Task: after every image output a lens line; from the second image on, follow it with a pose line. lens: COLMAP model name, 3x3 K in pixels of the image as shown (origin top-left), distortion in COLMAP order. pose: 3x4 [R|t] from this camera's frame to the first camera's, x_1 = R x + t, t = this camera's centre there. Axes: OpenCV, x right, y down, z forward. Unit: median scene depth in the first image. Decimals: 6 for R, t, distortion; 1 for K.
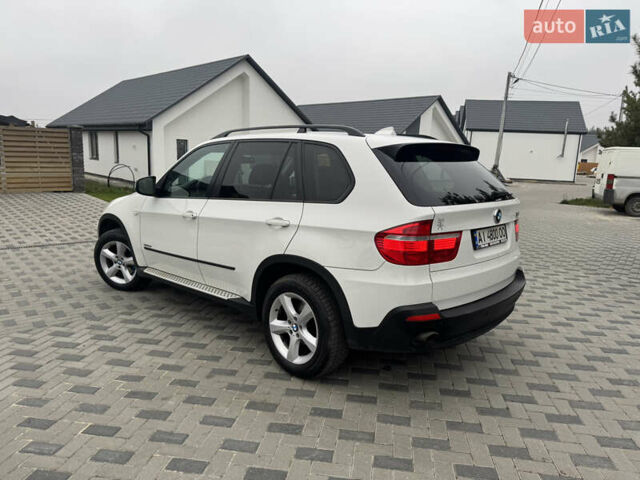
lens RADIAL K [[447.0, 0, 321.6], [0, 447.0, 243.2], [0, 0, 1]] dist [0.056189, -0.073104]
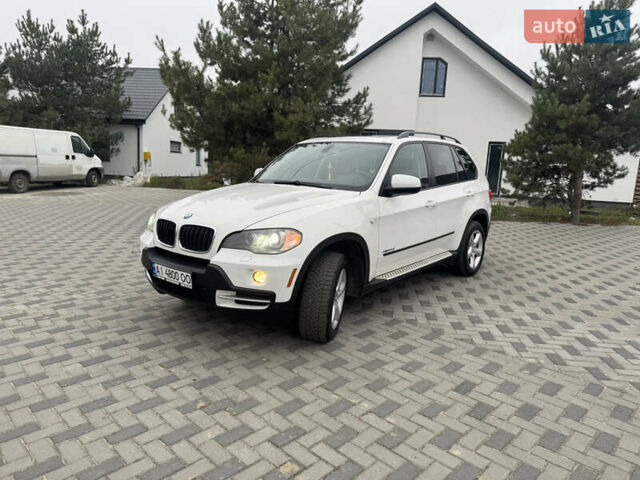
lens RADIAL K [[446.3, 0, 320.0], [0, 446.3, 240.0], [0, 0, 1]] dist [0.045136, -0.060562]
pose [[-0.071308, -0.191673, 0.978865, -1.417100], [0.138021, 0.970027, 0.199997, -0.239200], [-0.987859, 0.149365, -0.042715, 1.322922]]
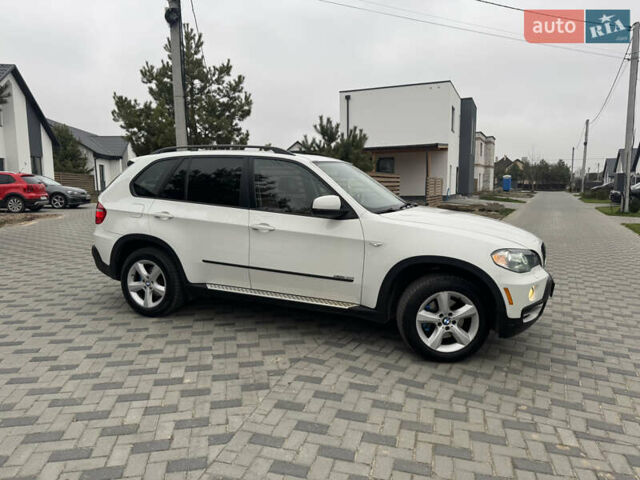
lens RADIAL K [[447.0, 0, 321.6], [0, 447.0, 243.2], [0, 0, 1]] dist [0.056189, -0.073104]
pose [[-0.929993, 0.022512, -0.366887, 0.281950], [-0.090440, 0.953425, 0.287753, -0.380382], [0.356277, 0.300790, -0.884643, 2.268496]]
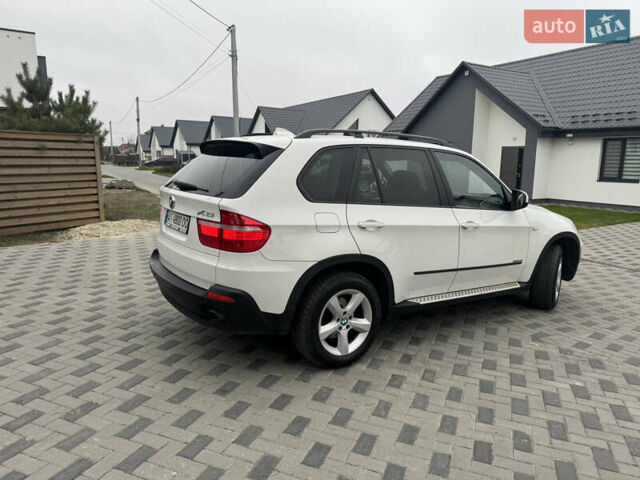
lens RADIAL K [[447.0, 0, 321.6], [0, 447.0, 243.2], [0, 0, 1]] dist [0.056189, -0.073104]
pose [[-0.209695, 0.145503, -0.966880, 1.059523], [-0.204637, 0.960435, 0.188914, -0.193408], [0.956113, 0.237474, -0.171623, 1.179411]]
